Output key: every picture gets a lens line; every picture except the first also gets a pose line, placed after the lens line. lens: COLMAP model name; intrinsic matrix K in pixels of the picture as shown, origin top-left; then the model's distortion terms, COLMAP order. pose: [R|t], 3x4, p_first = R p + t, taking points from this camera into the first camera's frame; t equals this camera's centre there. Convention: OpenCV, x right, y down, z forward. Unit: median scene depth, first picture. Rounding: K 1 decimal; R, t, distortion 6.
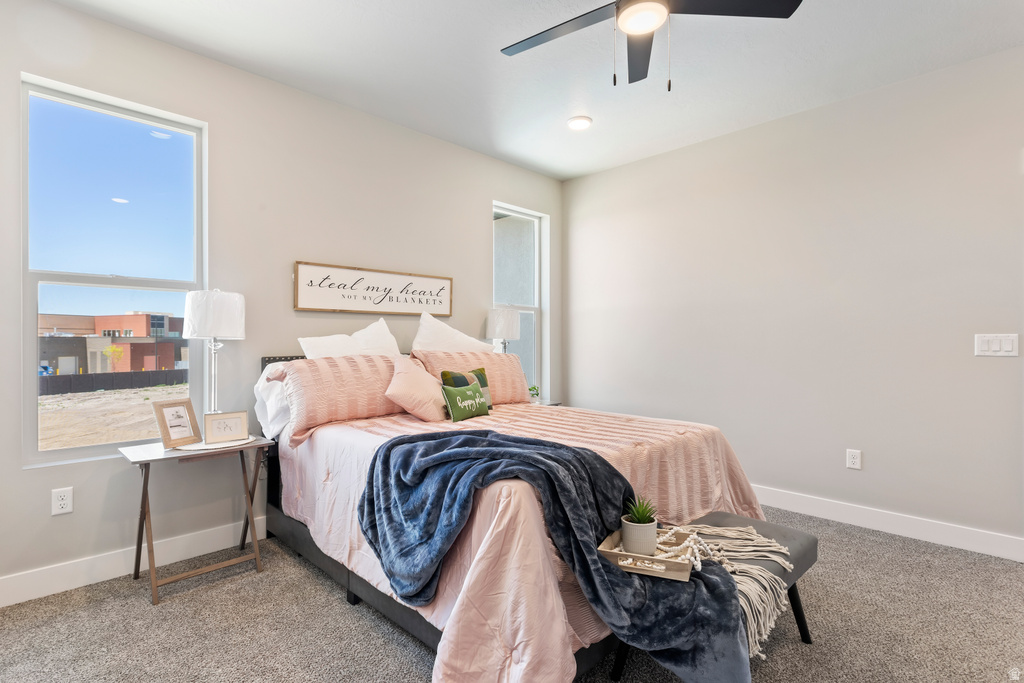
lens RADIAL K [[491.4, 0, 504.5], [0, 491.4, 340.6], [0, 0, 1]] dist [-0.009054, 0.006717]
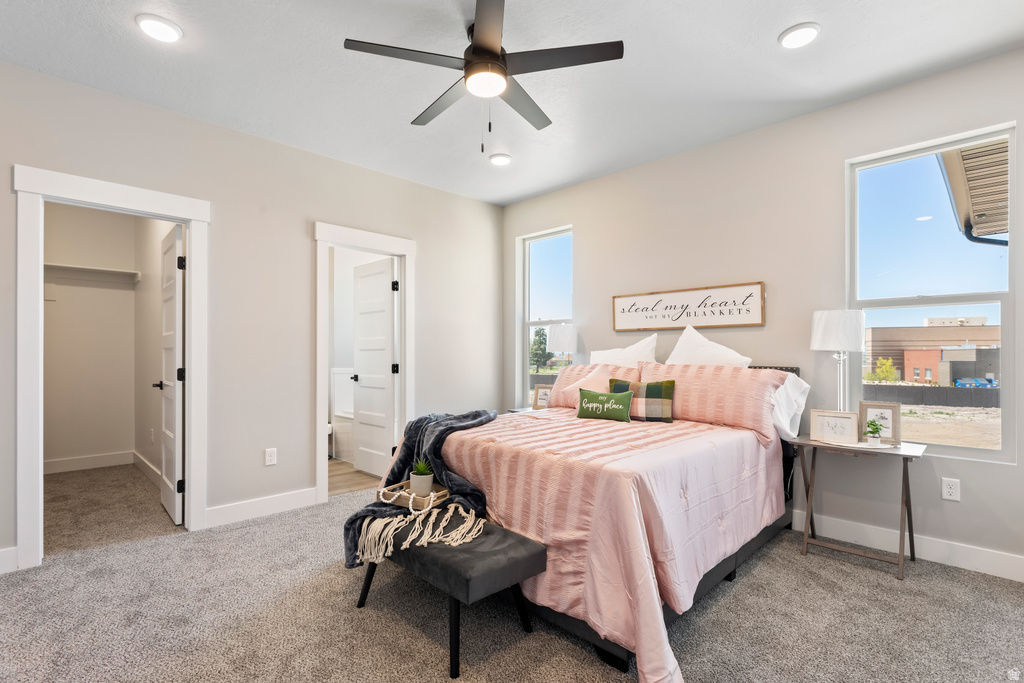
lens RADIAL K [[491.4, 0, 510.3], [0, 491.4, 348.1], [0, 0, 1]] dist [-0.009054, 0.006717]
pose [[0.017831, -0.011726, -0.999772, 0.894871], [0.000785, 0.999931, -0.011714, 0.001687], [0.999841, -0.000576, 0.017839, 0.628514]]
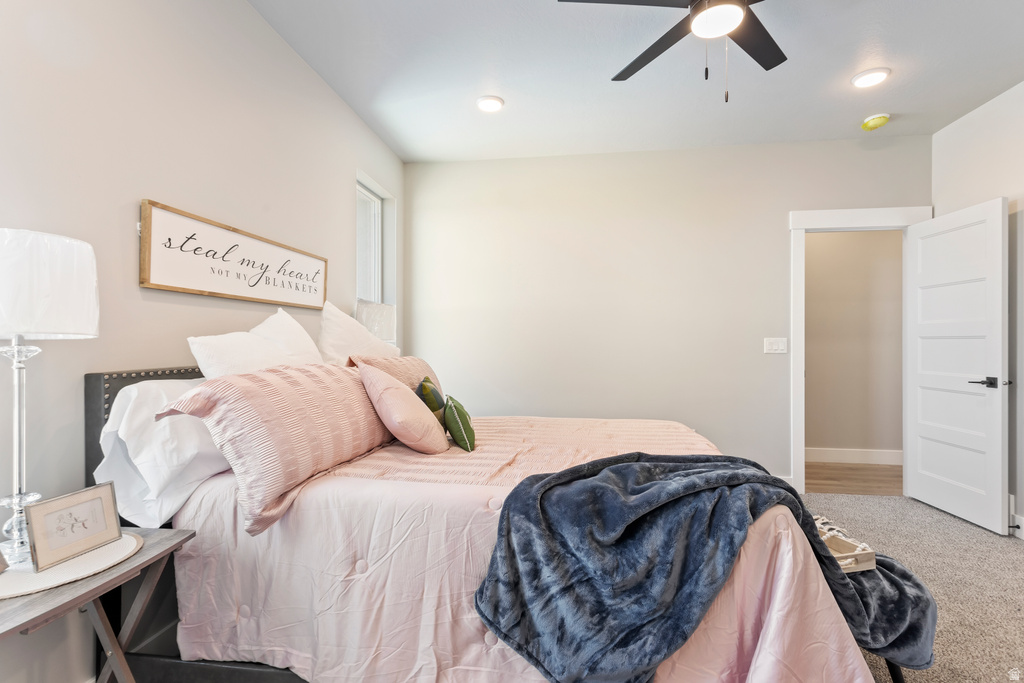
lens RADIAL K [[491.4, 0, 502.7], [0, 491.4, 343.2], [0, 0, 1]] dist [-0.009054, 0.006717]
pose [[0.797777, -0.000026, 0.602953, -0.404832], [0.000961, 0.999999, -0.001228, 0.002150], [-0.602952, 0.001559, 0.797776, 0.286259]]
